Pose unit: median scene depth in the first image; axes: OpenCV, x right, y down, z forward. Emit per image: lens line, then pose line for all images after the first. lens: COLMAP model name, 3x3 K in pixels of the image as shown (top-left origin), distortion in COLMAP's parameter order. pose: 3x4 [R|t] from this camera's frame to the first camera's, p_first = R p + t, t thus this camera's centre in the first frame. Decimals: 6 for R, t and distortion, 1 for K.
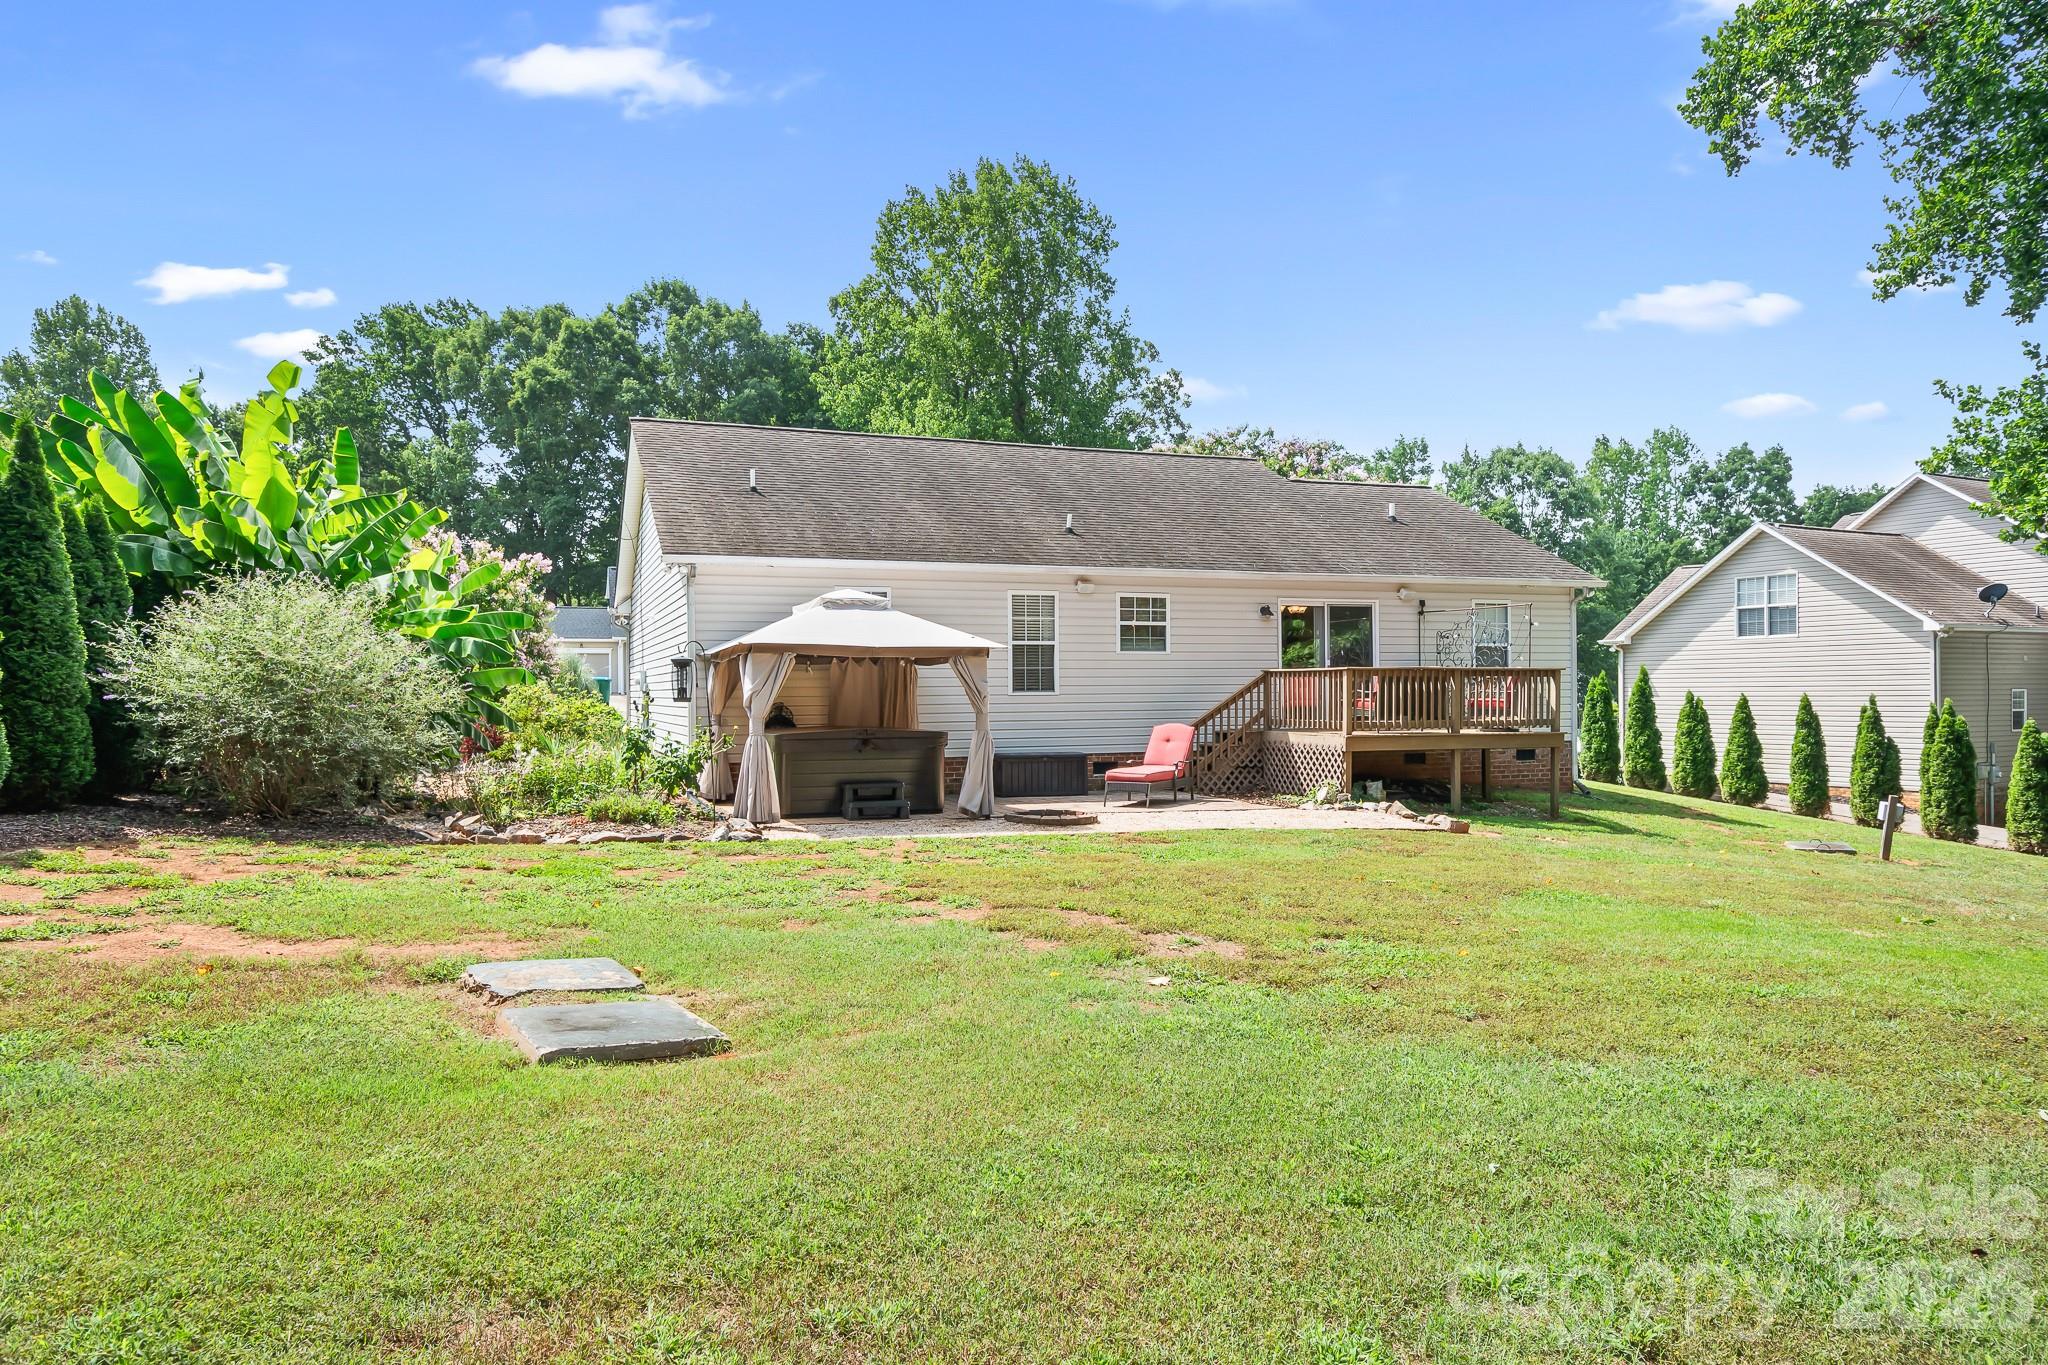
lens RADIAL K [[1230.7, 0, 1023.0], [0, 1230.7, 692.9], [0, 0, 1]] dist [0.002843, -0.002251]
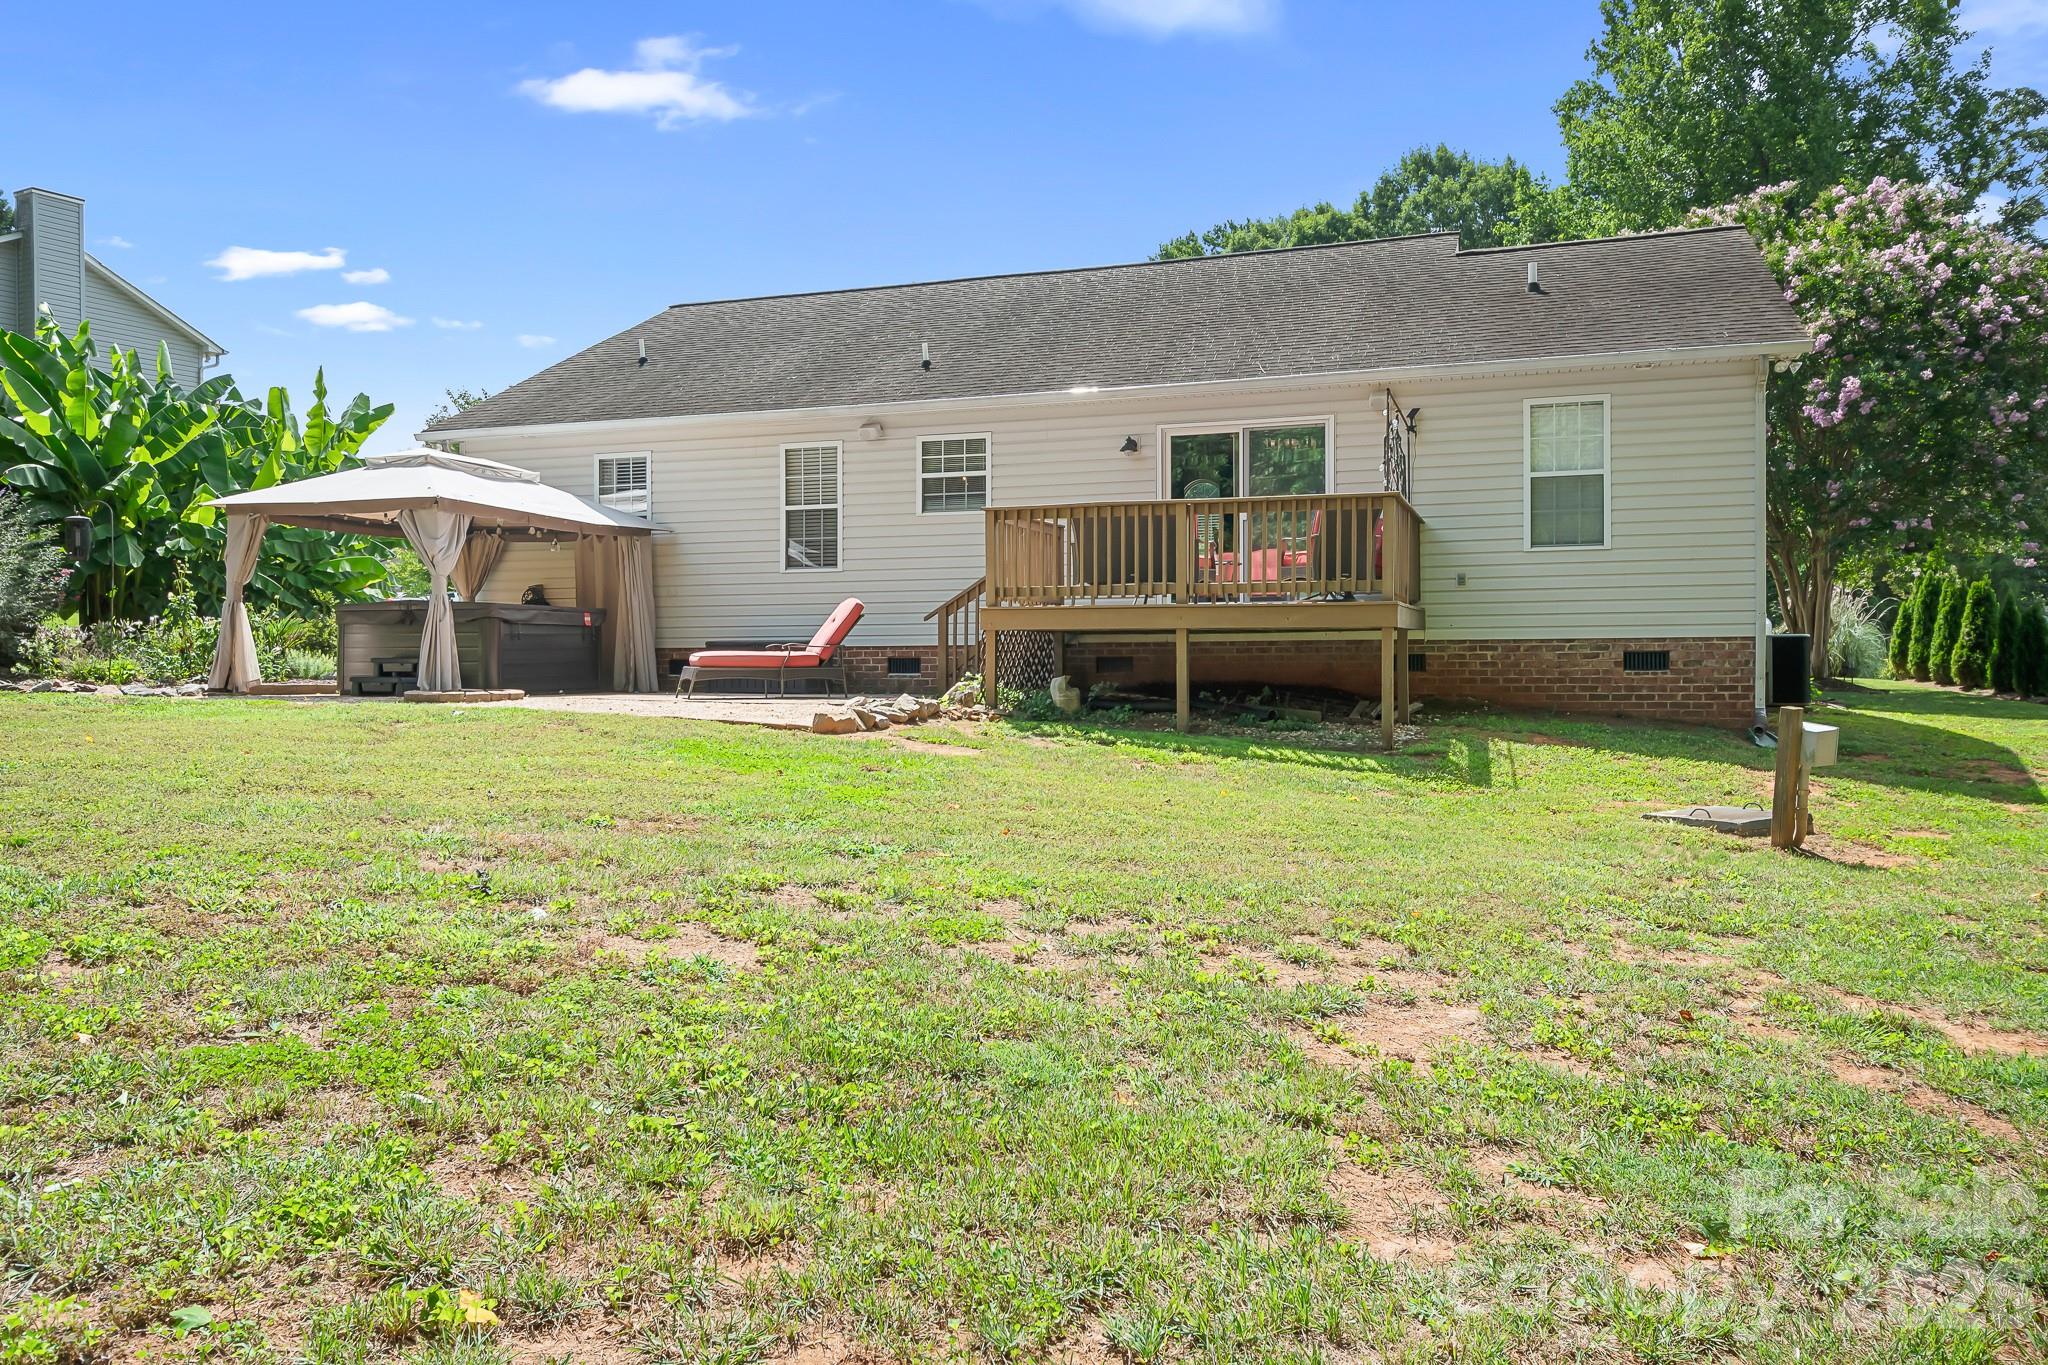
lens RADIAL K [[1438.2, 0, 1017.3], [0, 1438.2, 670.3], [0, 0, 1]] dist [0.006217, -0.011247]
pose [[0.789020, 0.006269, -0.614335, 0.628442], [0.001272, 0.999929, 0.011836, 0.049533], [0.614366, -0.010120, 0.788956, 0.309449]]
